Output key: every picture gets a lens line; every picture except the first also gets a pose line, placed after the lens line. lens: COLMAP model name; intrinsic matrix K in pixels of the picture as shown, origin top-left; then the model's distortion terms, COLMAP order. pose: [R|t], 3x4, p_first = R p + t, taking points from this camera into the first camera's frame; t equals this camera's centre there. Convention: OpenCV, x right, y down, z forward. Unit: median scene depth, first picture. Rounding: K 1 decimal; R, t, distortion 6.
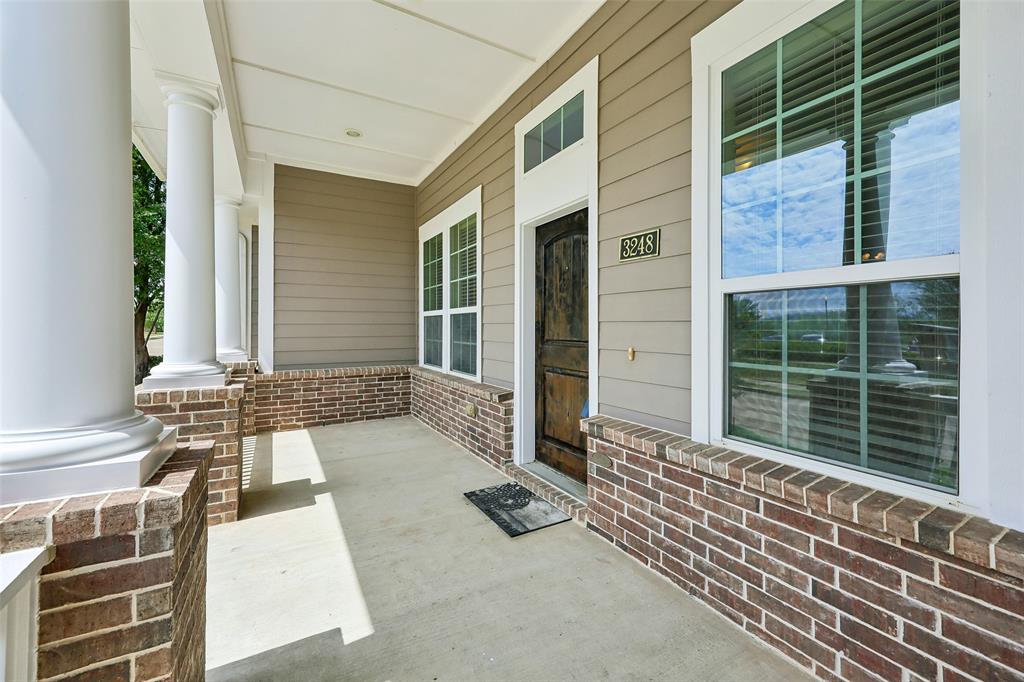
lens RADIAL K [[421.2, 0, 513.1], [0, 421.2, 323.0], [0, 0, 1]] dist [-0.003032, -0.000009]
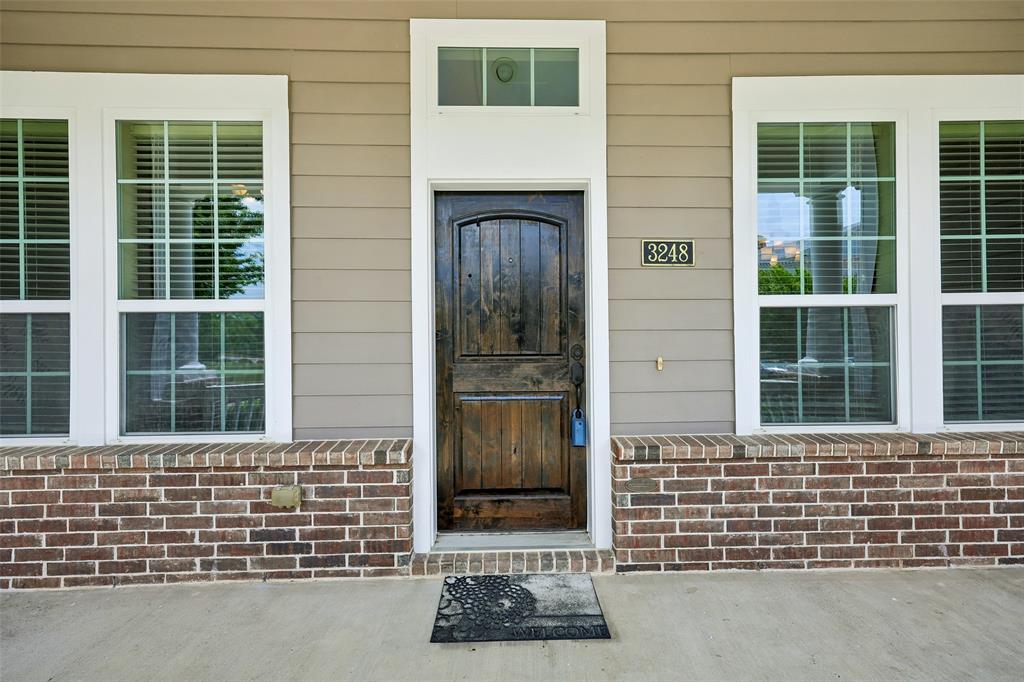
lens RADIAL K [[418.7, 0, 513.5], [0, 418.7, 336.3], [0, 0, 1]] dist [0.003368, 0.000026]
pose [[0.471352, -0.001356, 0.881944, -0.713026], [0.001100, 0.999999, 0.000950, 0.009421], [-0.881944, 0.000522, 0.471353, 0.840134]]
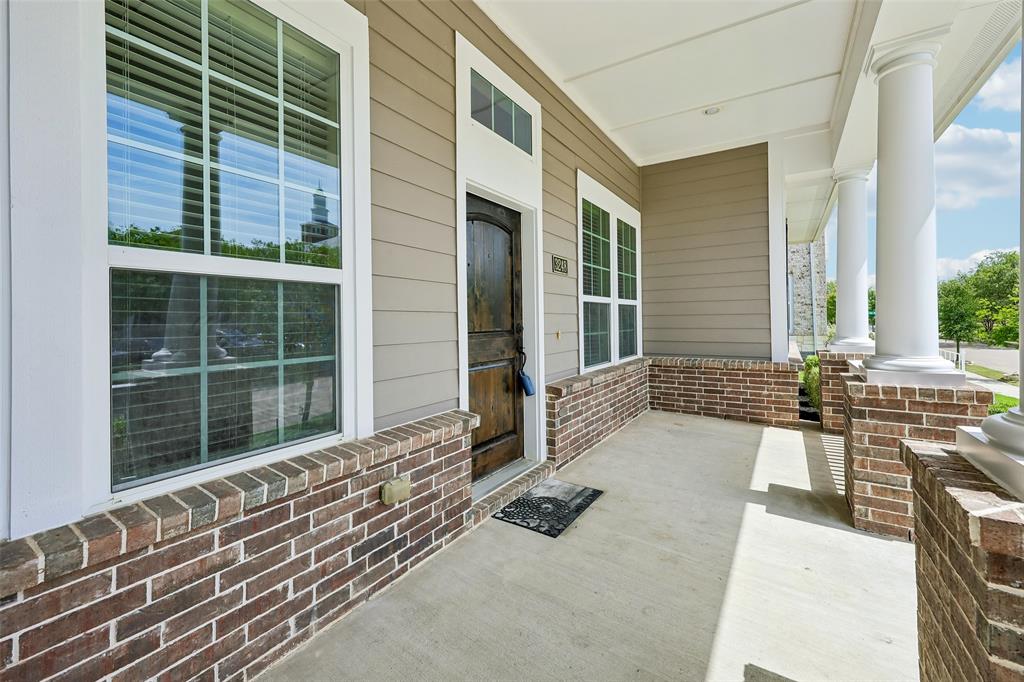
lens RADIAL K [[425.6, 0, 510.2], [0, 425.6, 316.8], [0, 0, 1]] dist [0.002585, 0.000208]
pose [[-0.465216, 0.008781, 0.885154, -0.987981], [0.001509, 0.999957, -0.009127, 0.021464], [-0.885196, -0.002910, -0.465209, 1.857264]]
